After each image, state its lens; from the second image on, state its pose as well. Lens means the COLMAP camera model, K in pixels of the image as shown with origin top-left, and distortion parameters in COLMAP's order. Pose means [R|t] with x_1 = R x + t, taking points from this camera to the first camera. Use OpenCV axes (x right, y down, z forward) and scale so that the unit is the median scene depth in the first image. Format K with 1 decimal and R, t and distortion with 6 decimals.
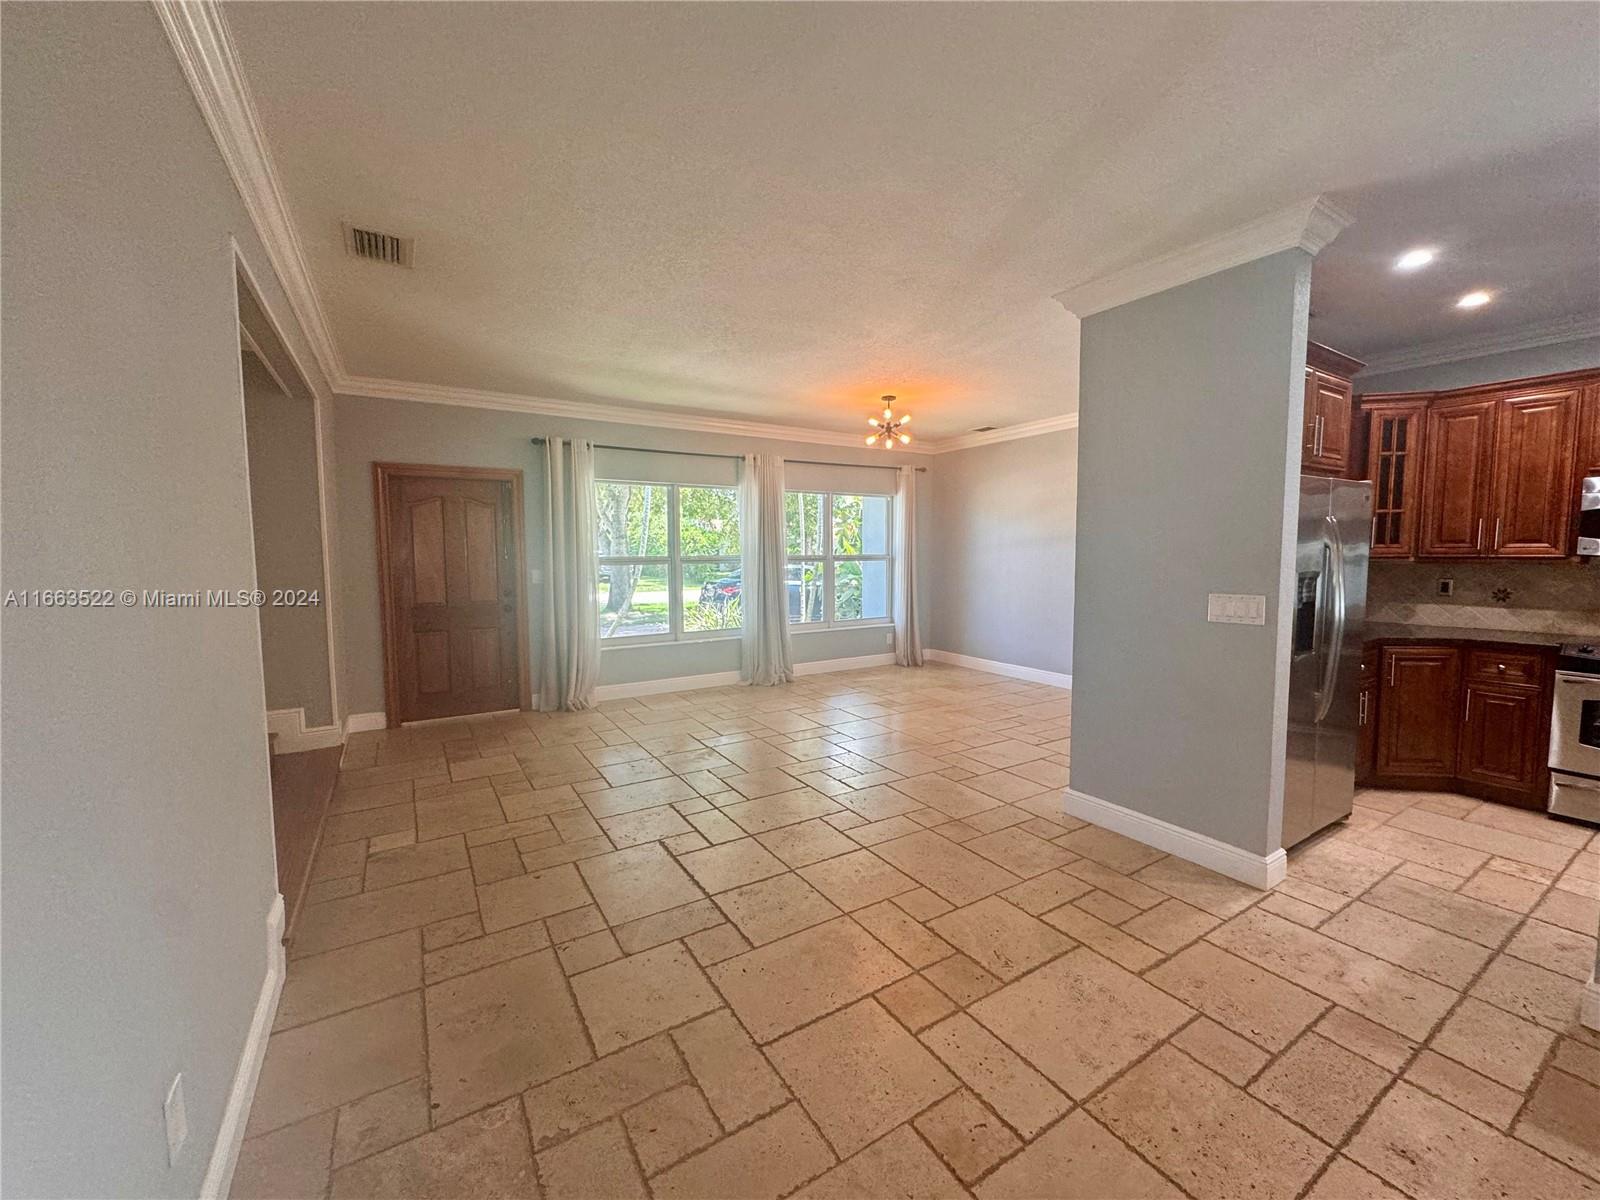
lens RADIAL K [[639.8, 0, 800.3], [0, 639.8, 595.5], [0, 0, 1]] dist [-0.002657, 0.000096]
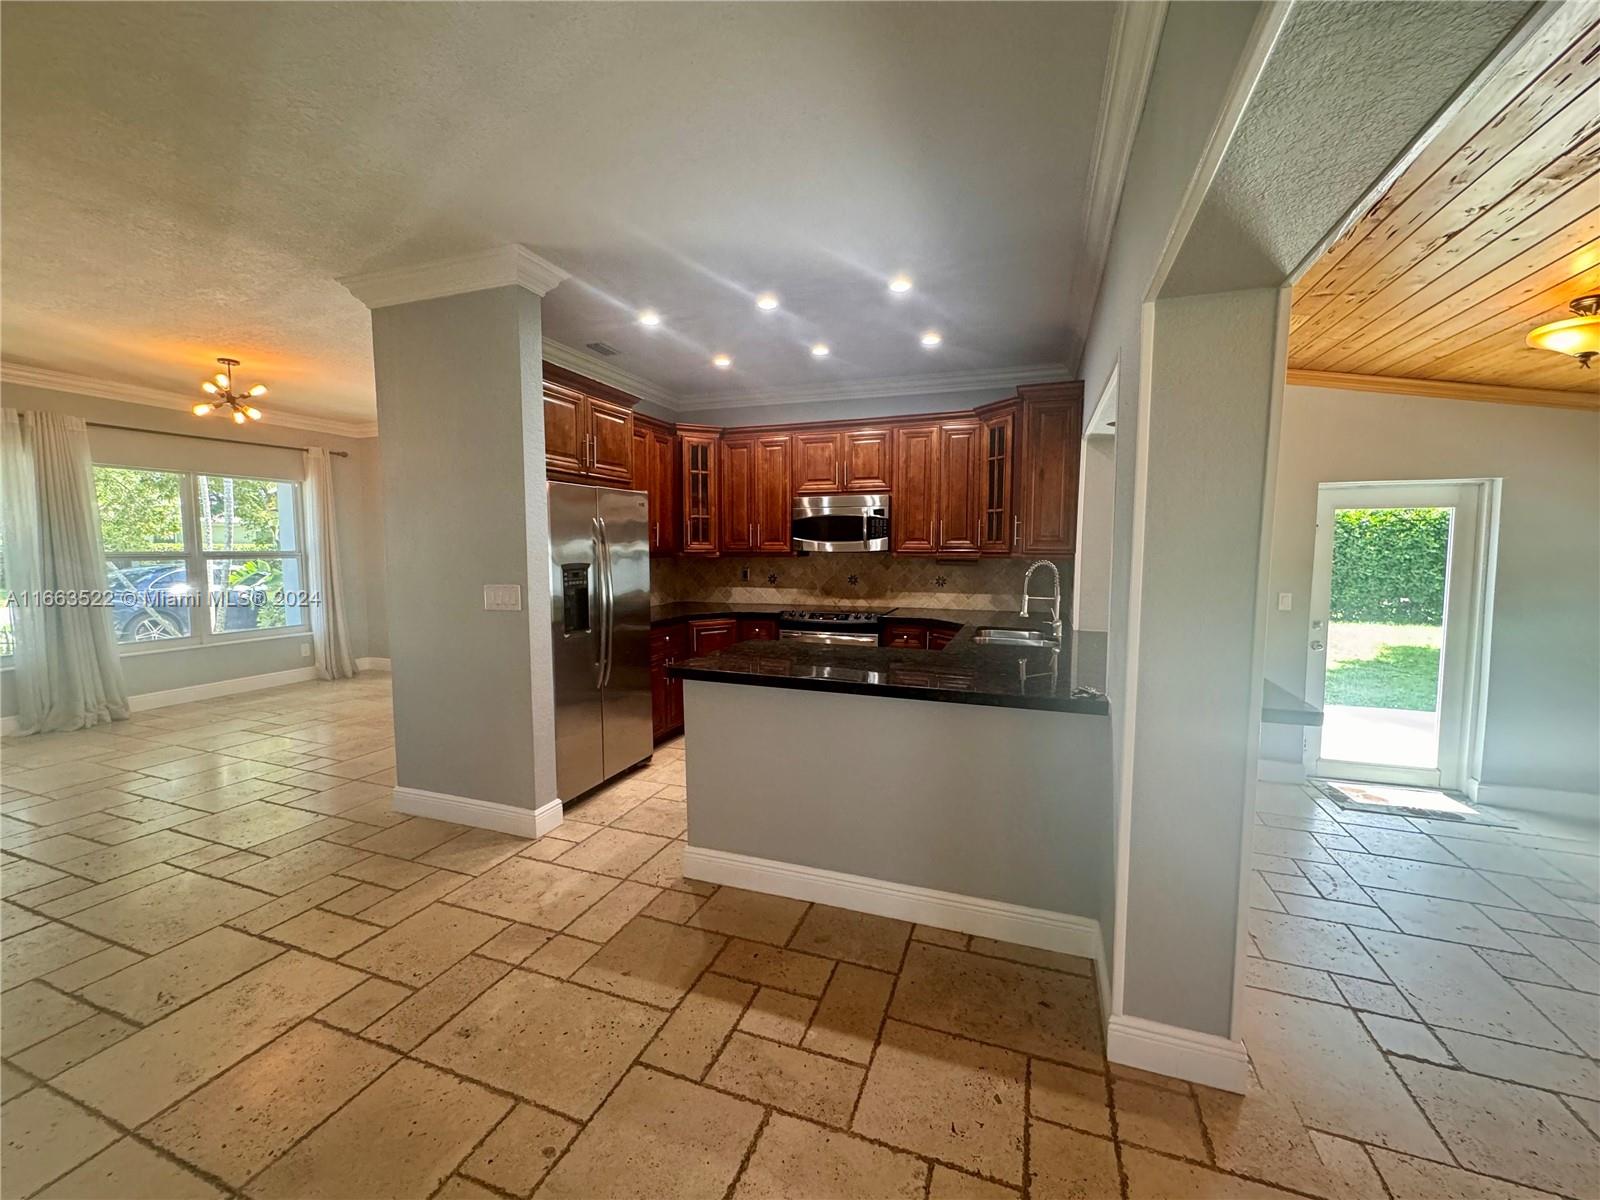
lens RADIAL K [[639.8, 0, 801.2], [0, 639.8, 596.4], [0, 0, 1]] dist [-0.002657, 0.000096]
pose [[0.788835, -0.043266, 0.613081, 0.264815], [0.040119, 0.999016, 0.018881, 0.012522], [-0.613295, 0.009702, 0.789795, -0.137863]]
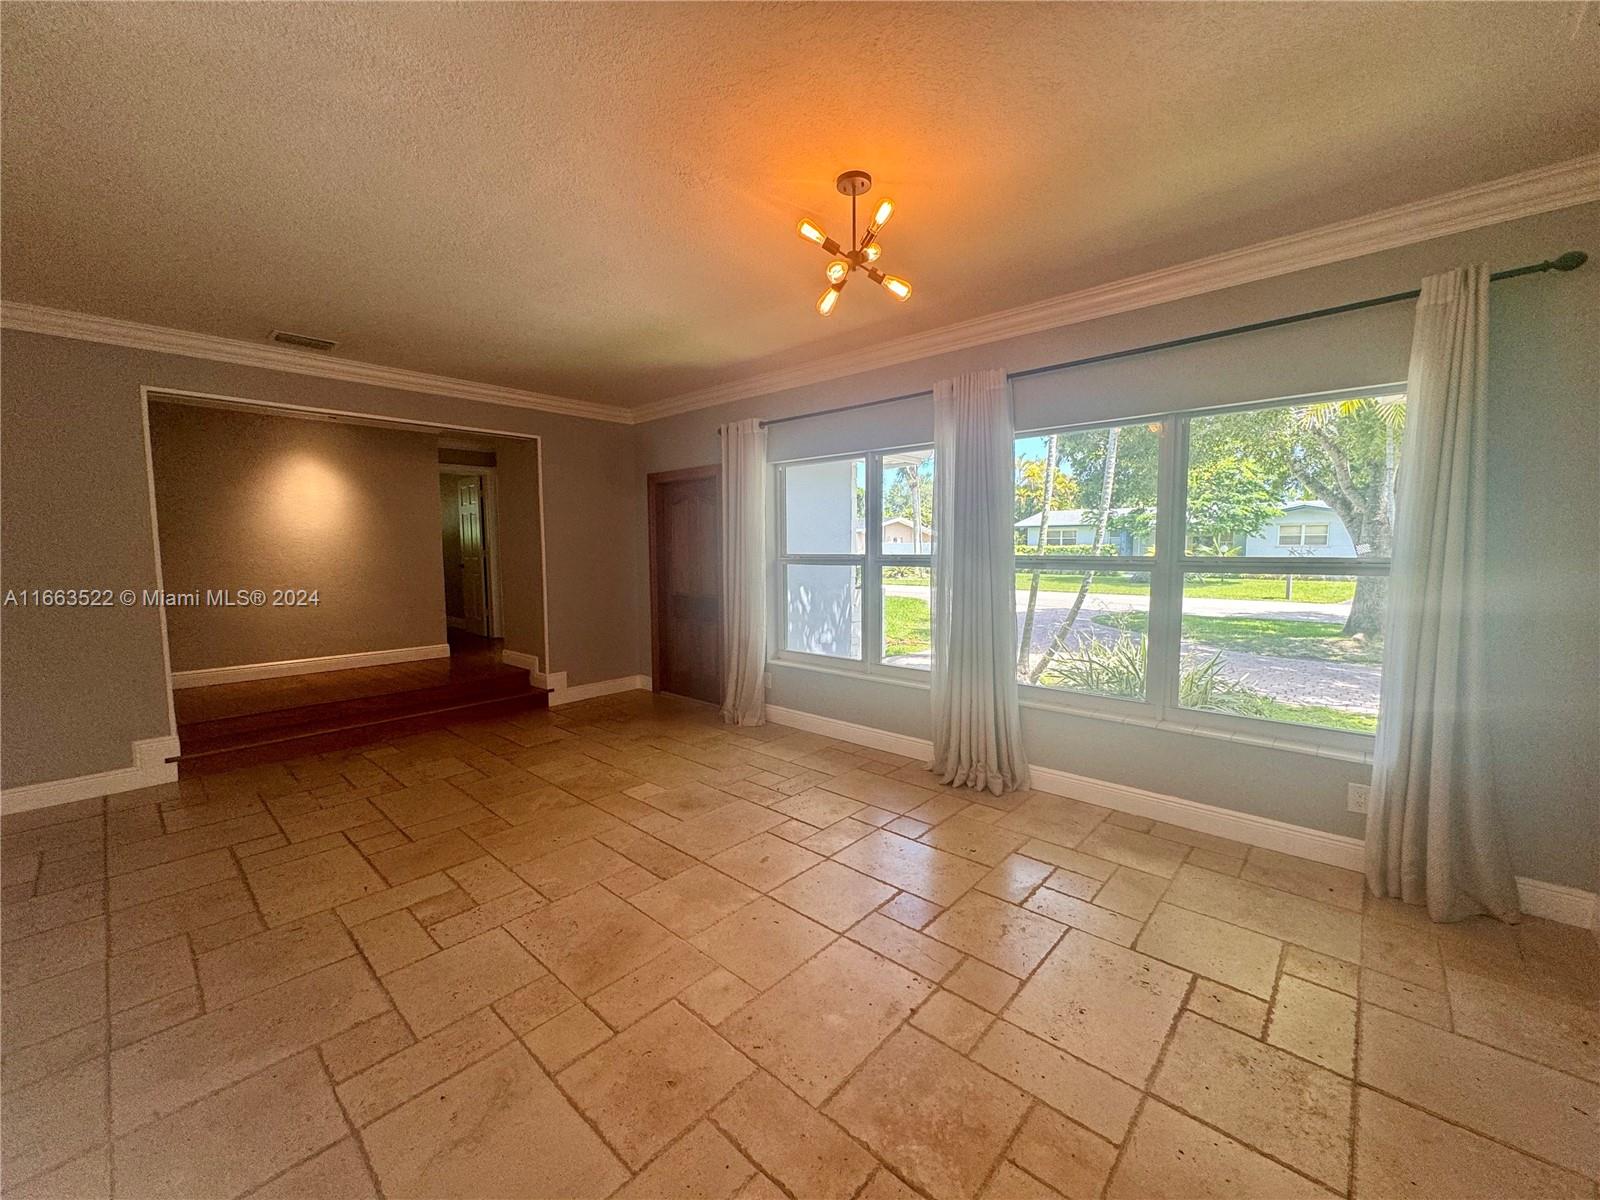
lens RADIAL K [[639.8, 0, 802.6], [0, 639.8, 598.9], [0, 0, 1]] dist [-0.002657, 0.000096]
pose [[0.268432, 0.081649, -0.959832, 0.716339], [-0.065188, 0.995657, 0.066465, -0.083984], [0.961090, 0.044728, 0.272589, 1.129288]]
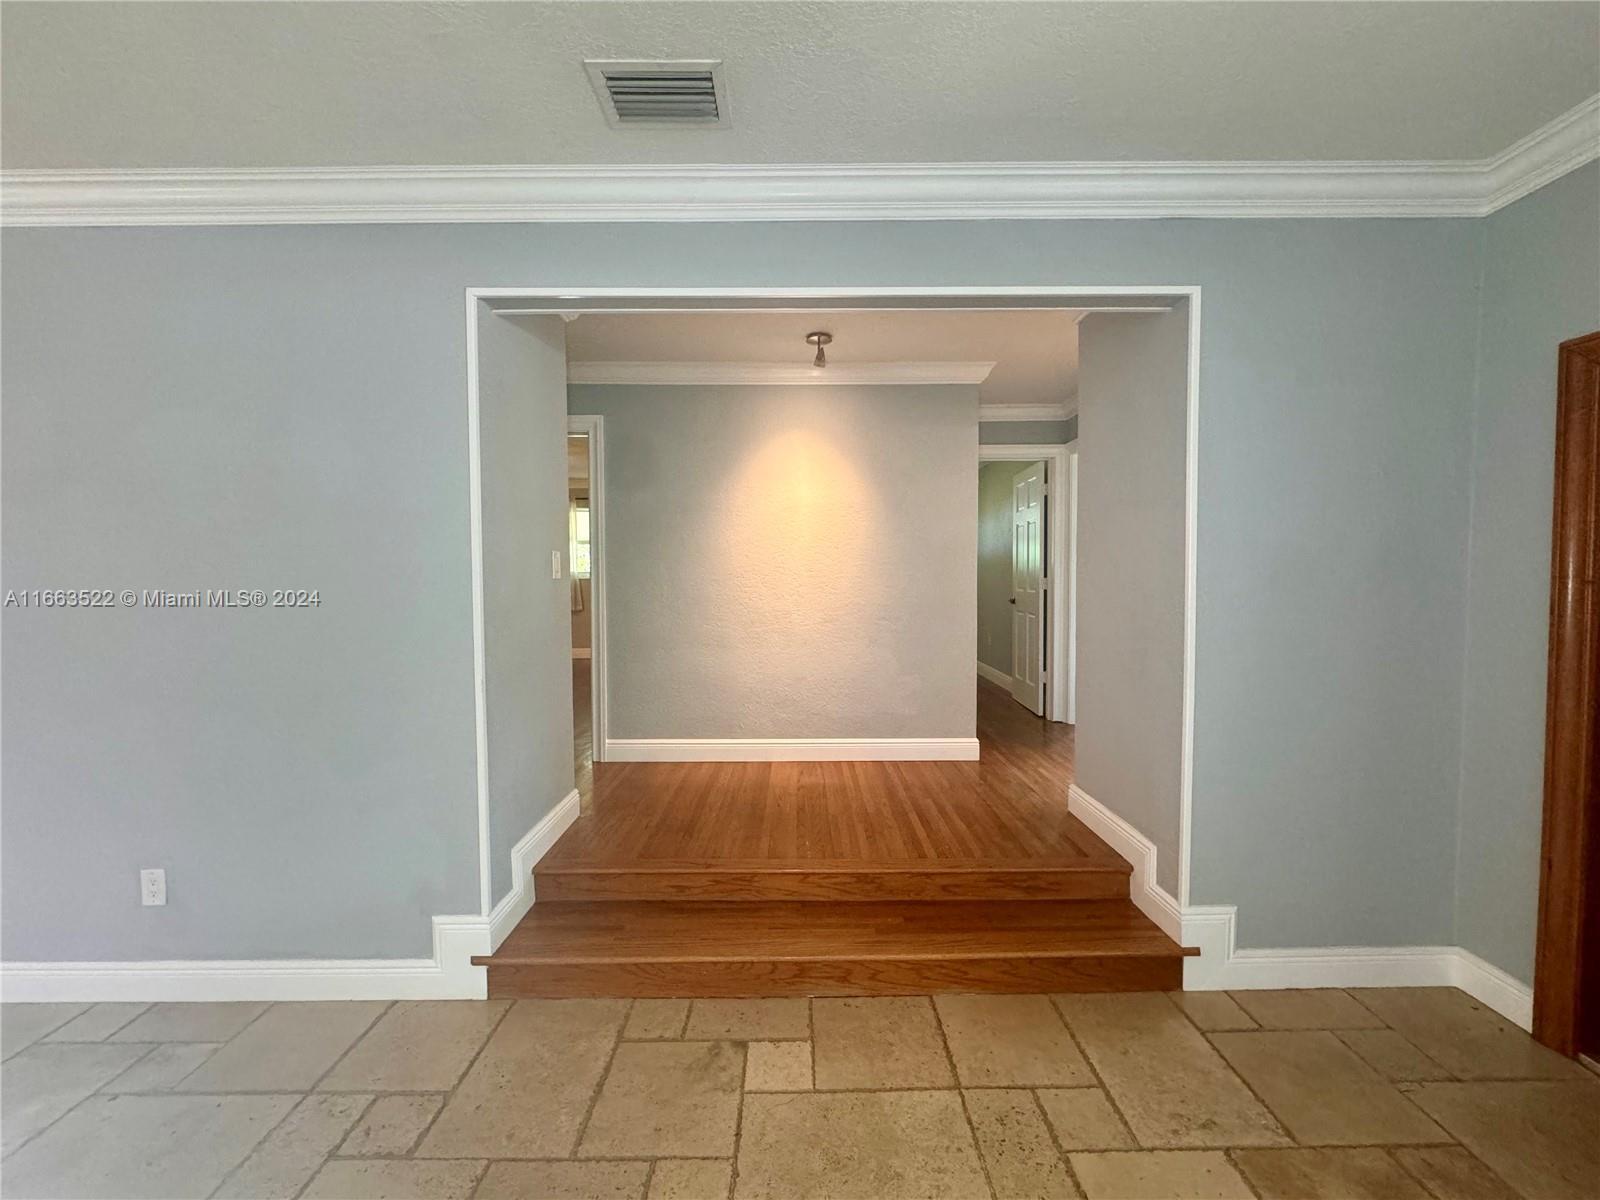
lens RADIAL K [[639.8, 0, 798.6], [0, 639.8, 598.5], [0, 0, 1]] dist [-0.002657, 0.000096]
pose [[-0.530725, 0.037393, -0.846719, -0.119199], [-0.052606, 0.995647, 0.076943, -0.072199], [0.845910, 0.085378, -0.526447, 0.973381]]
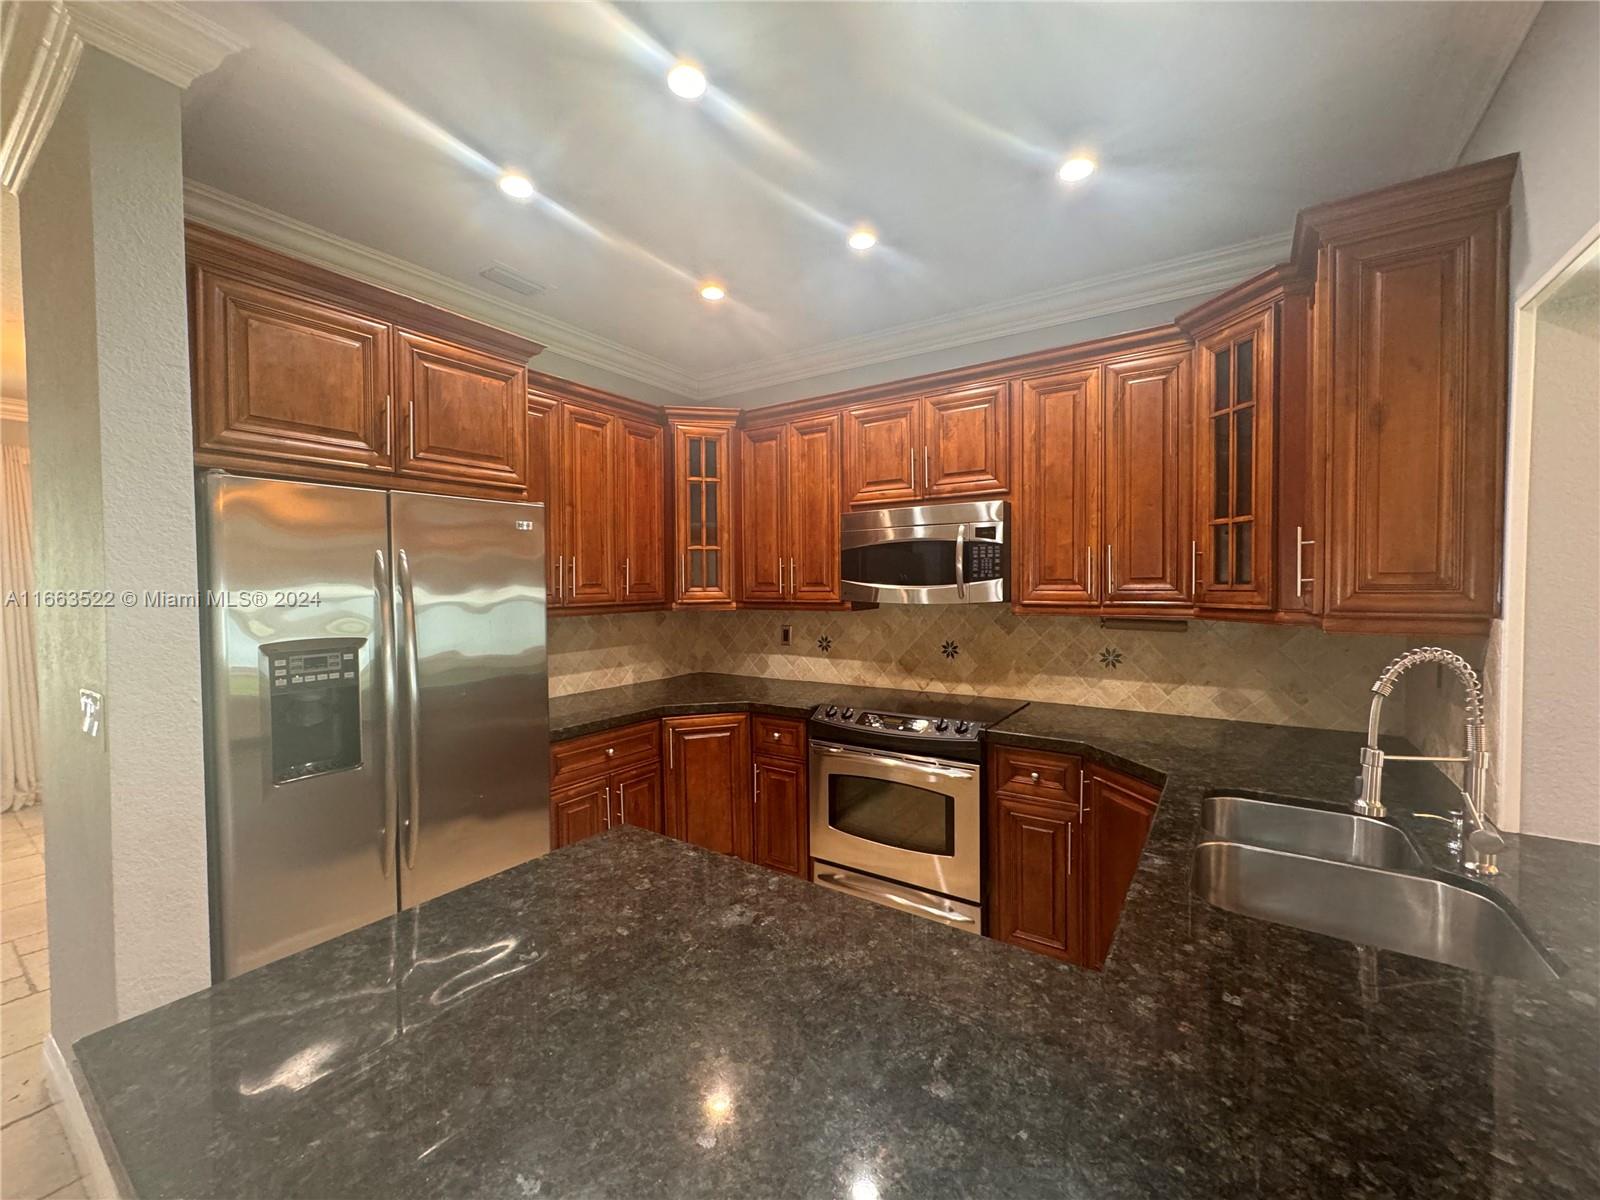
lens RADIAL K [[639.8, 0, 800.9], [0, 639.8, 594.1], [0, 0, 1]] dist [-0.002657, 0.000096]
pose [[0.913955, -0.007998, 0.405736, 0.654066], [0.031220, 0.998228, -0.050649, -0.023725], [-0.404613, 0.058958, 0.912586, 0.177135]]
